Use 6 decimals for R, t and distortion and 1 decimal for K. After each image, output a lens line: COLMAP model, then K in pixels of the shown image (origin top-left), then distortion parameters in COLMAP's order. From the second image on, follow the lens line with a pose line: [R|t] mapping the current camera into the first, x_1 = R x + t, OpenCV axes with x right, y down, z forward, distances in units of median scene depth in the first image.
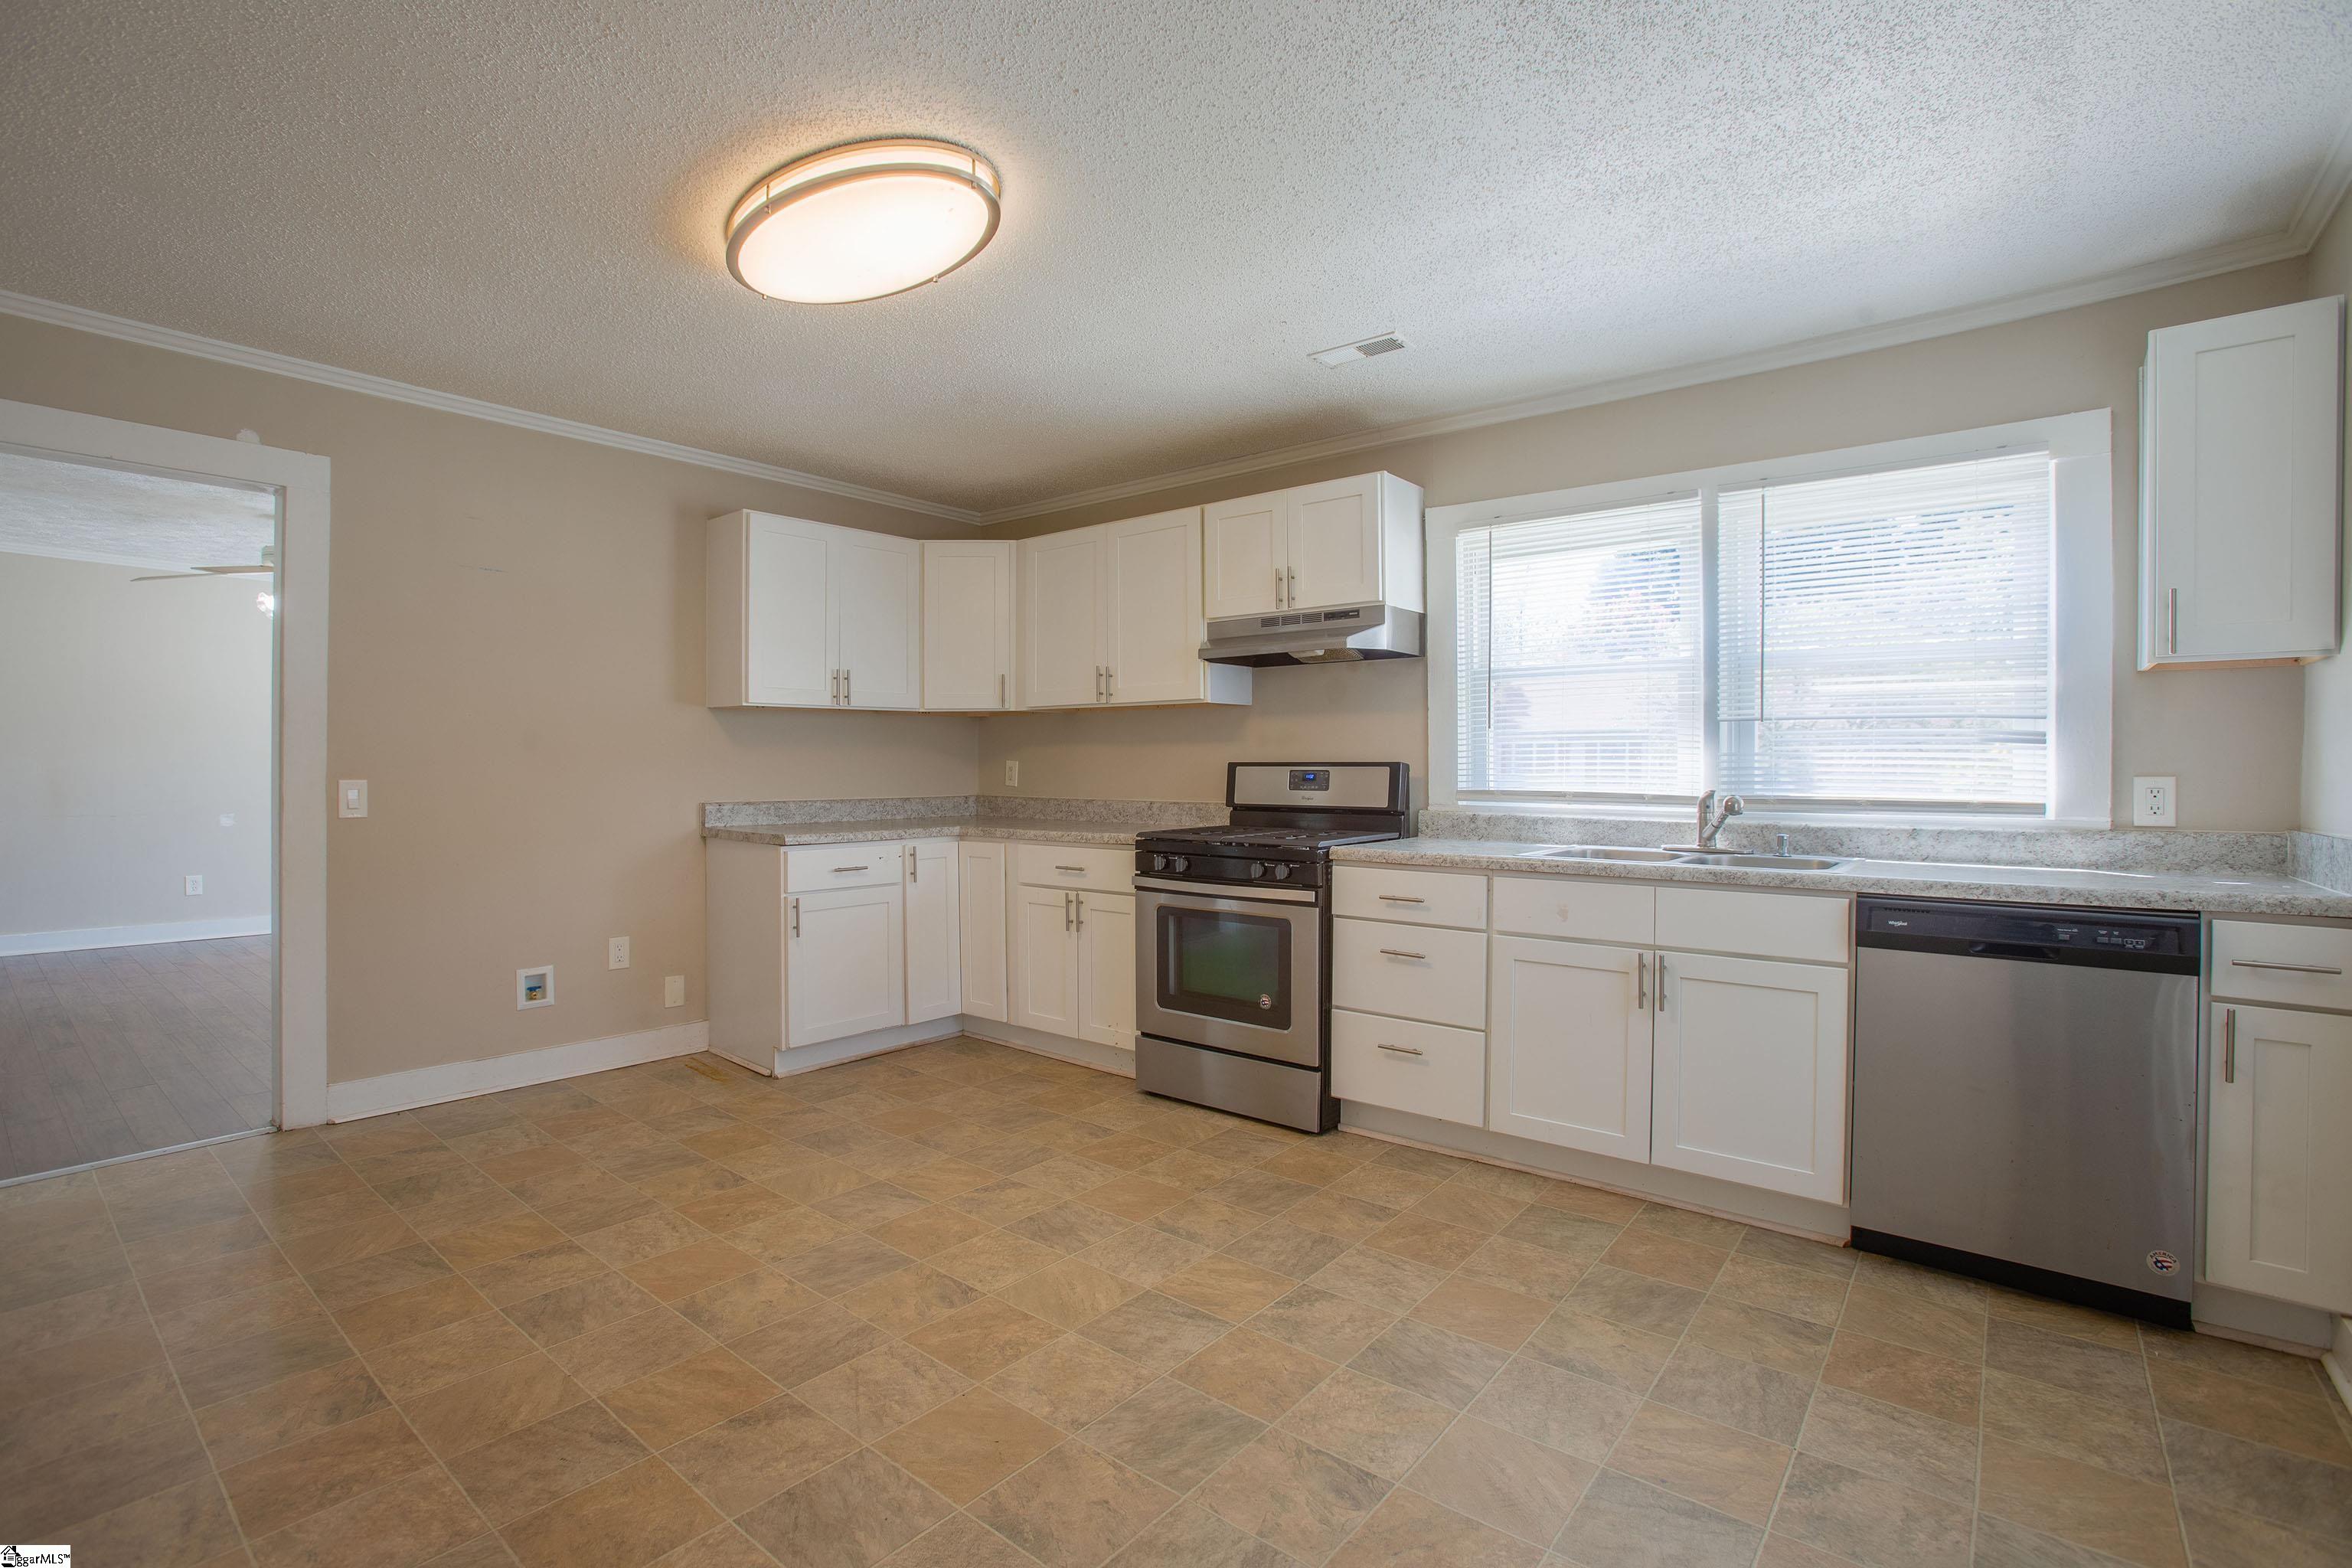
lens RADIAL K [[1062.7, 0, 1179.4], [0, 1062.7, 745.5], [0, 0, 1]] dist [-0.050566, 0.009200]
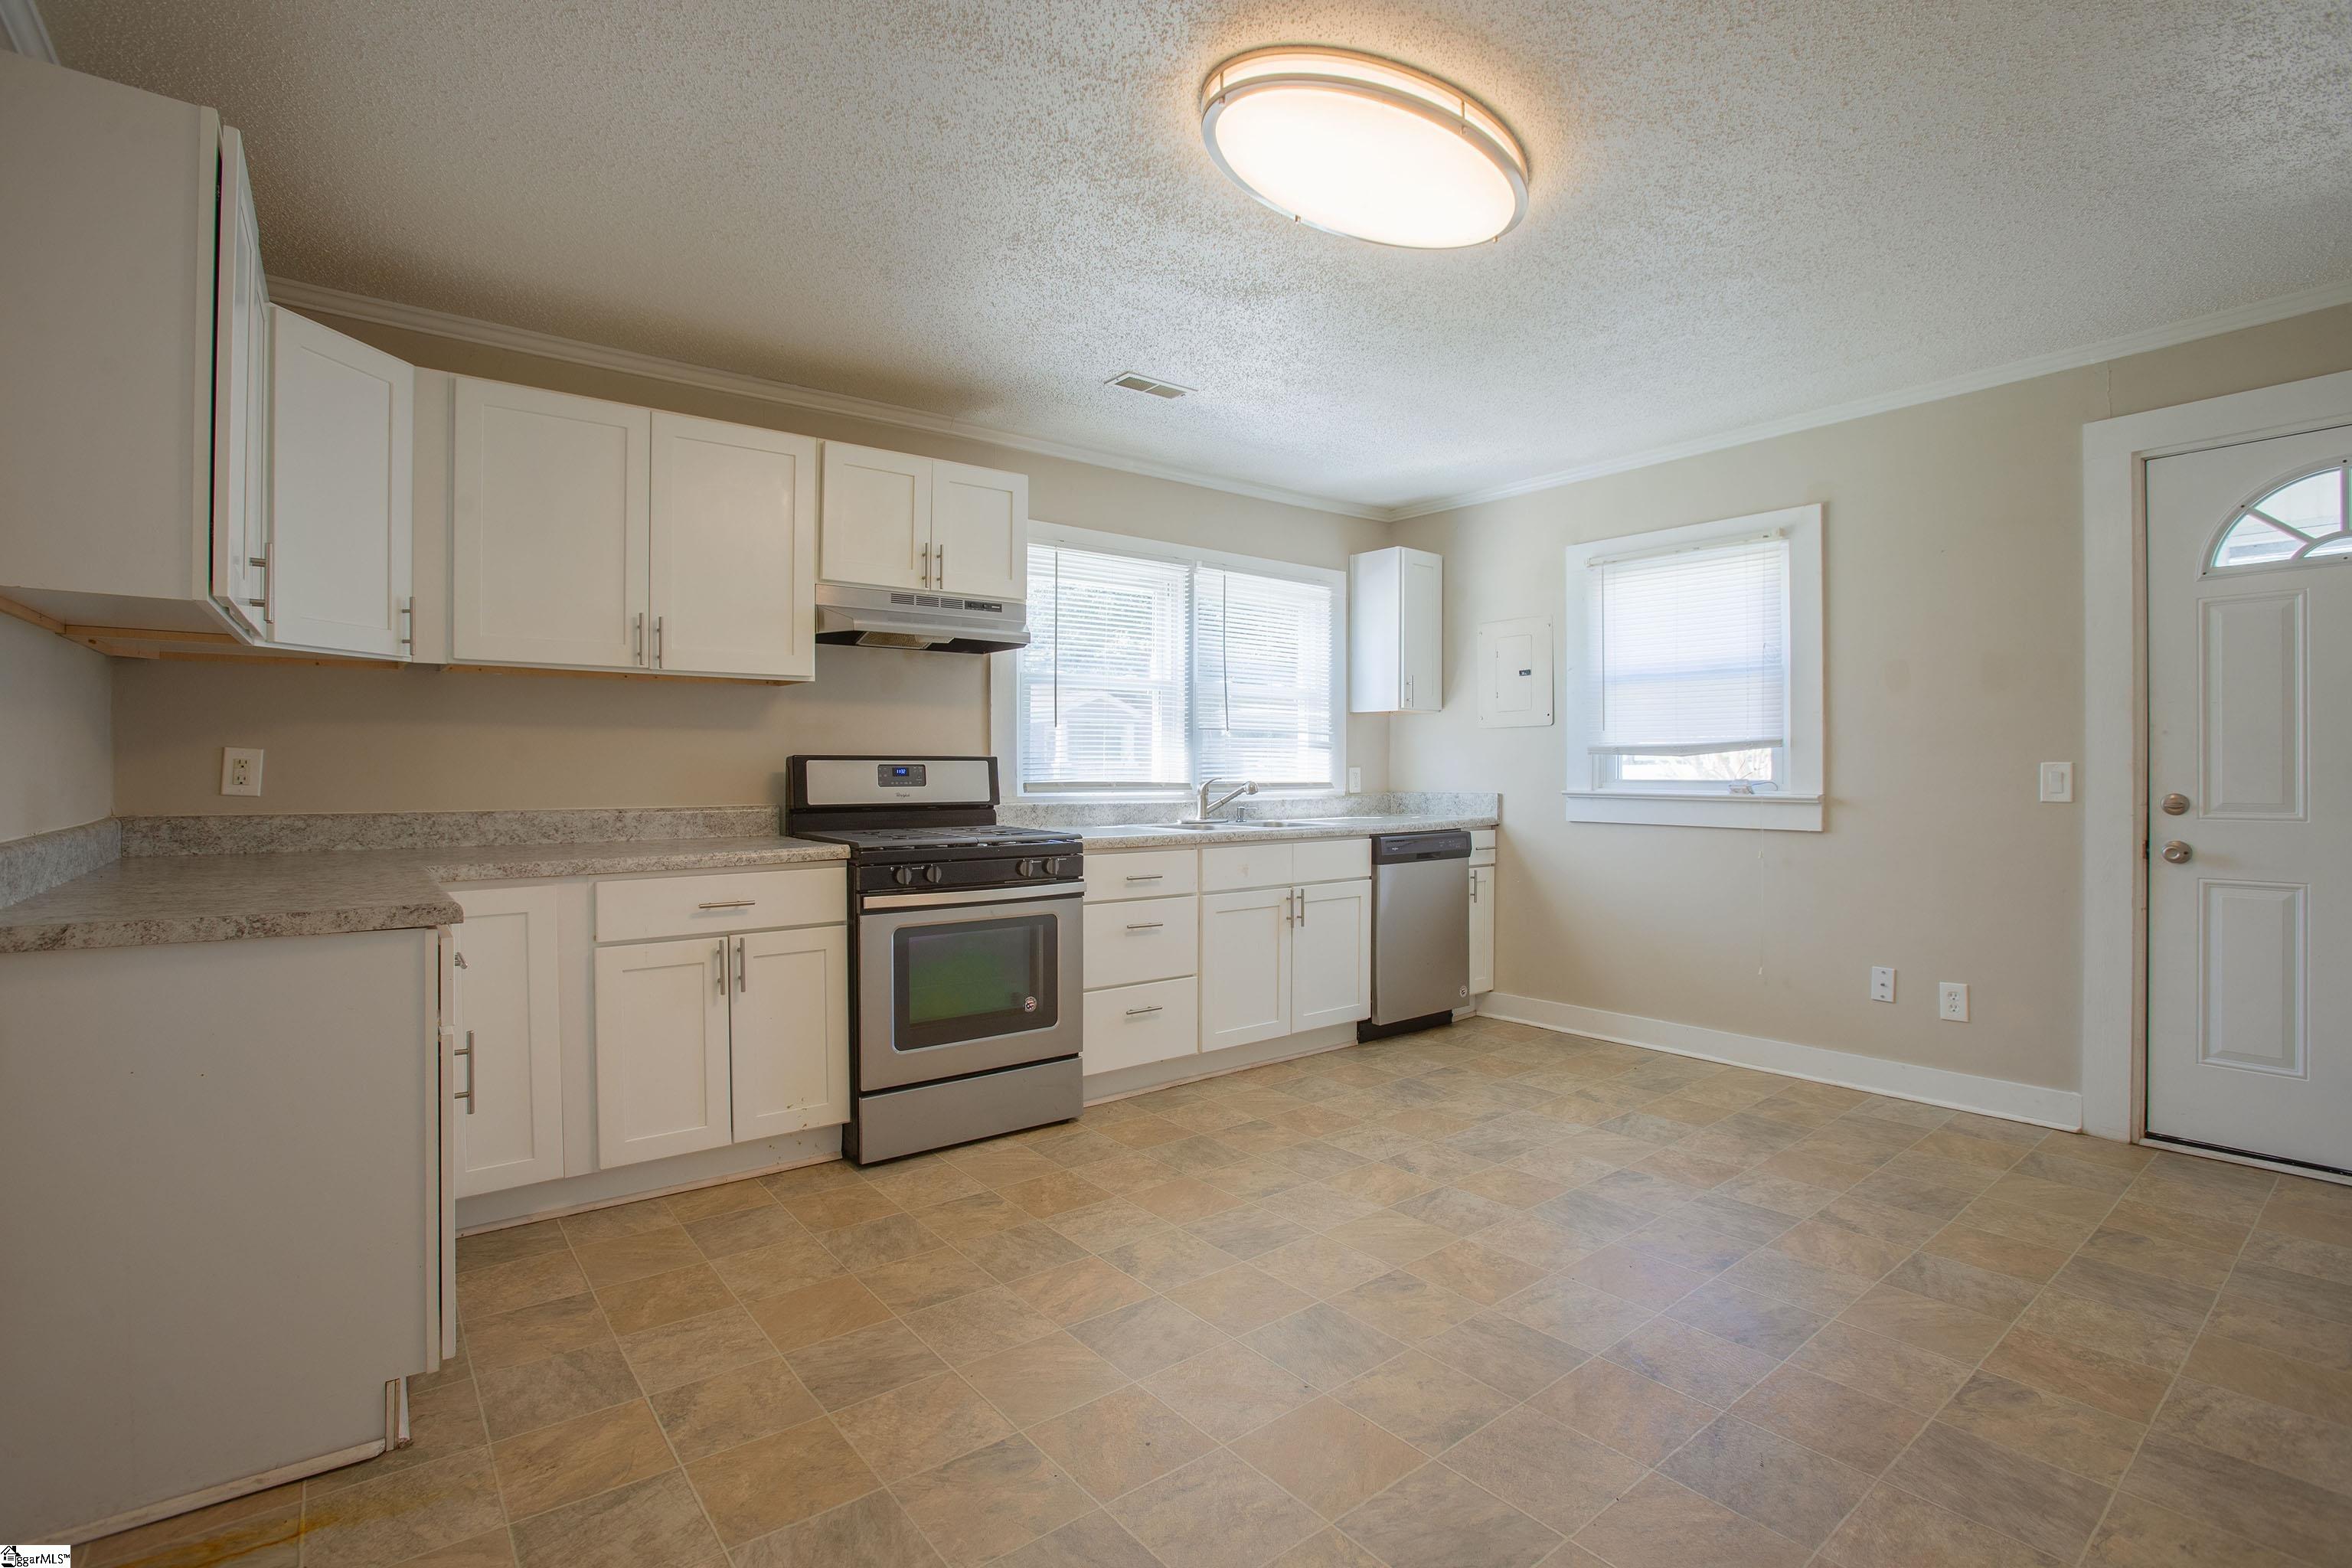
lens RADIAL K [[1062.7, 0, 1166.4], [0, 1062.7, 781.1], [0, 0, 1]] dist [-0.050566, 0.009200]
pose [[0.238960, -0.019842, 0.970827, -0.864192], [-0.025396, 0.999321, 0.026676, 0.008728], [-0.970697, -0.031030, 0.238293, 0.684545]]
